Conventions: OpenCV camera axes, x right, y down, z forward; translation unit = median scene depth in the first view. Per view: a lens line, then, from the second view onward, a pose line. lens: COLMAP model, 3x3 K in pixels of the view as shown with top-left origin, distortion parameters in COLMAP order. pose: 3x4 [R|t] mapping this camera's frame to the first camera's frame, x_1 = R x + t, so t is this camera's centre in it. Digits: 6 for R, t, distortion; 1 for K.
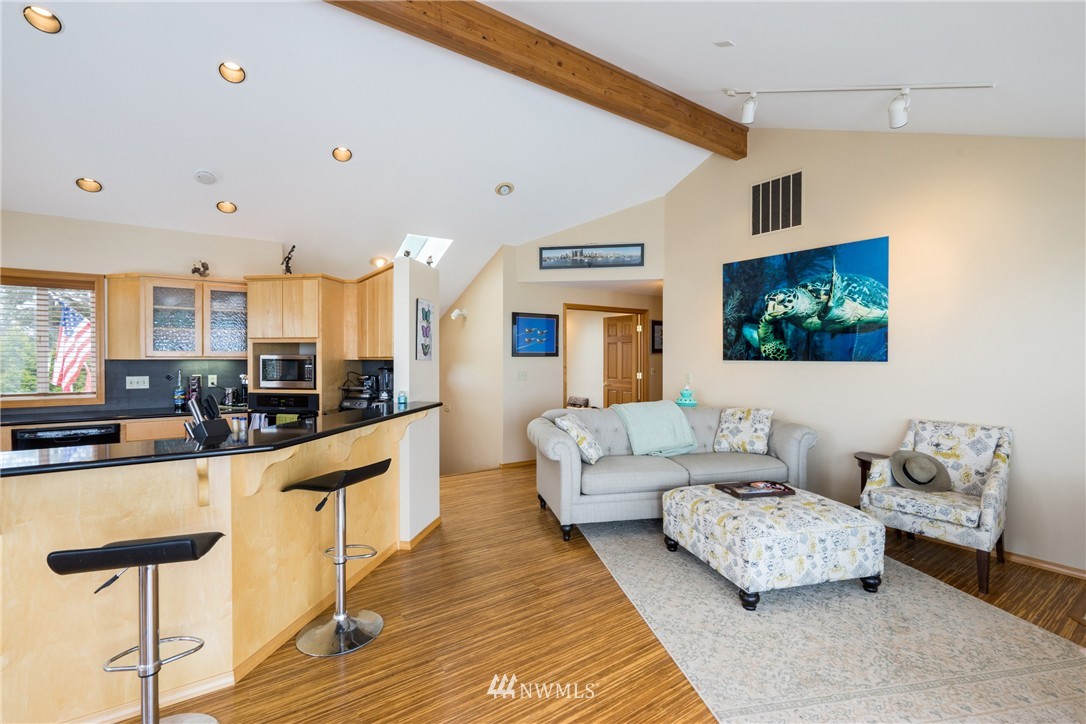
lens RADIAL K [[490.1, 0, 547.2], [0, 490.1, 361.2], [0, 0, 1]] dist [-0.004678, 0.001010]
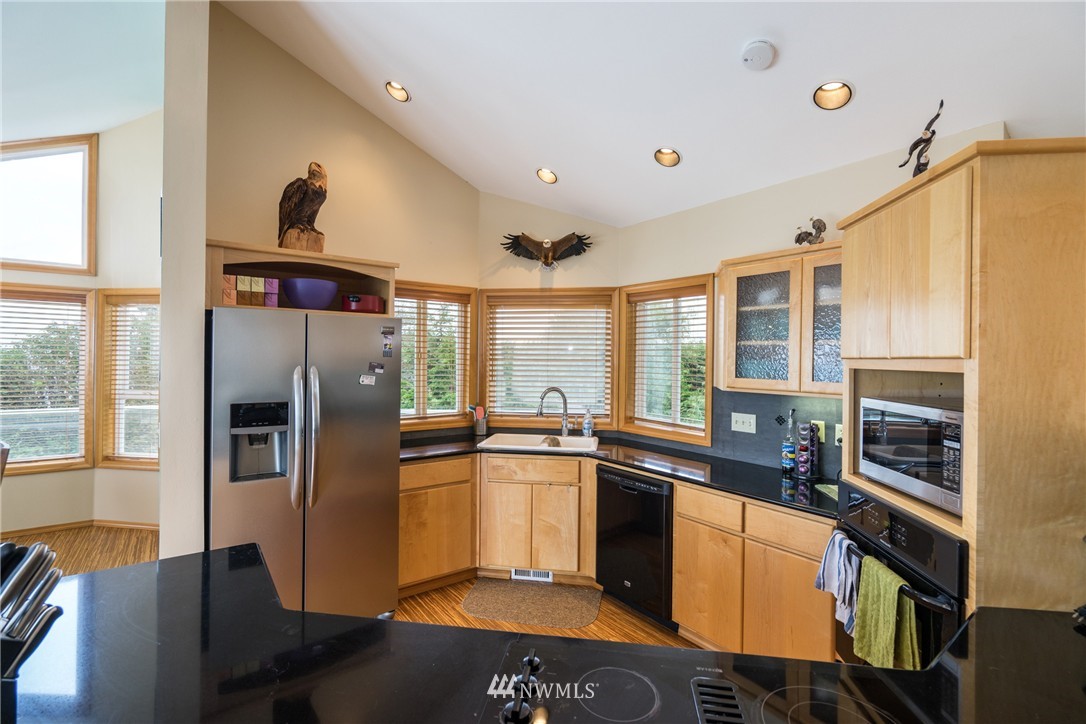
lens RADIAL K [[490.1, 0, 543.8], [0, 490.1, 358.7], [0, 0, 1]] dist [-0.004678, 0.001010]
pose [[0.031724, 0.002236, -0.999494, -0.168921], [-0.023780, 0.999716, 0.001482, -0.040507], [0.999214, 0.023721, 0.031768, 0.710123]]
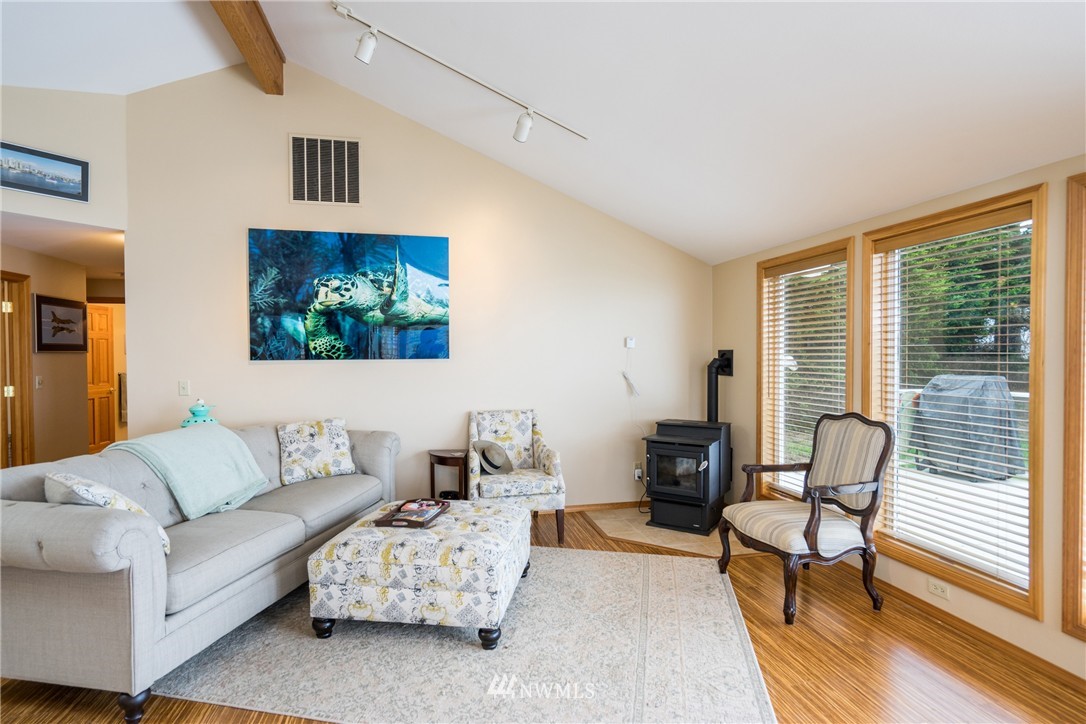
lens RADIAL K [[545.5, 0, 541.3], [0, 545.5, 361.8], [0, 0, 1]] dist [-0.000793, 0.000921]
pose [[0.385812, -0.017393, 0.922413, -0.262825], [0.016743, 0.999790, 0.011849, -0.002551], [-0.922425, 0.010872, 0.386022, 0.335865]]
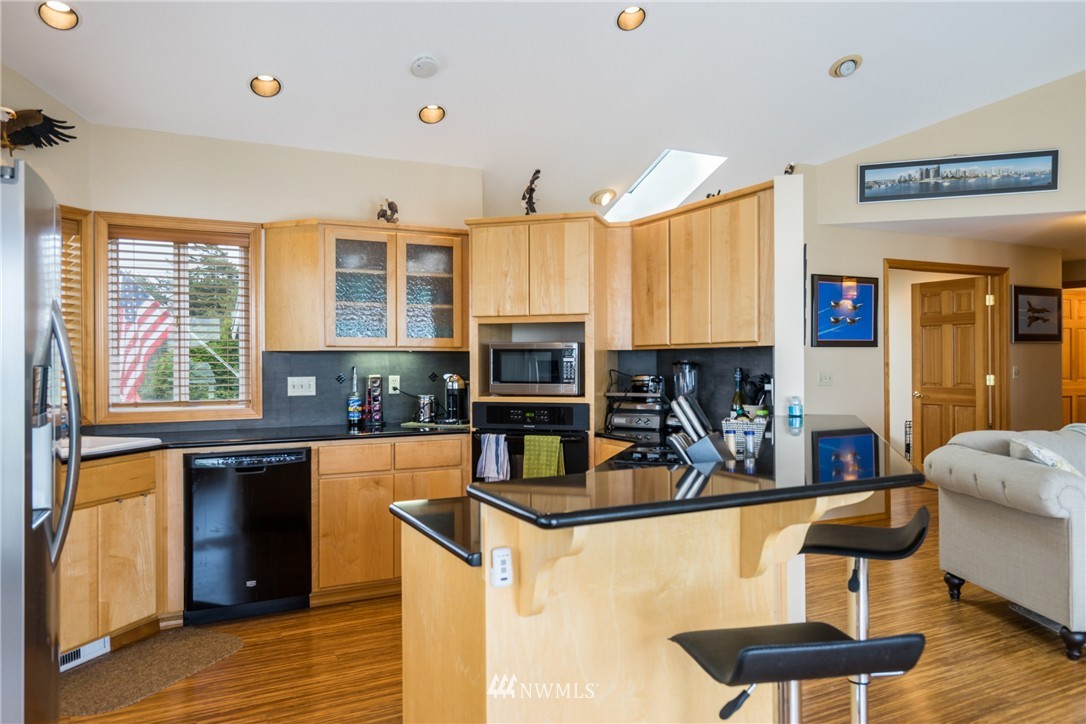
lens RADIAL K [[769.0, 0, 543.4], [0, 769.0, 357.2], [0, 0, 1]] dist [0.006428, 0.001353]
pose [[0.991558, -0.005616, -0.129540, -0.387833], [0.004144, 0.999924, -0.011631, 0.018209], [0.129595, 0.010996, 0.991506, 0.016719]]
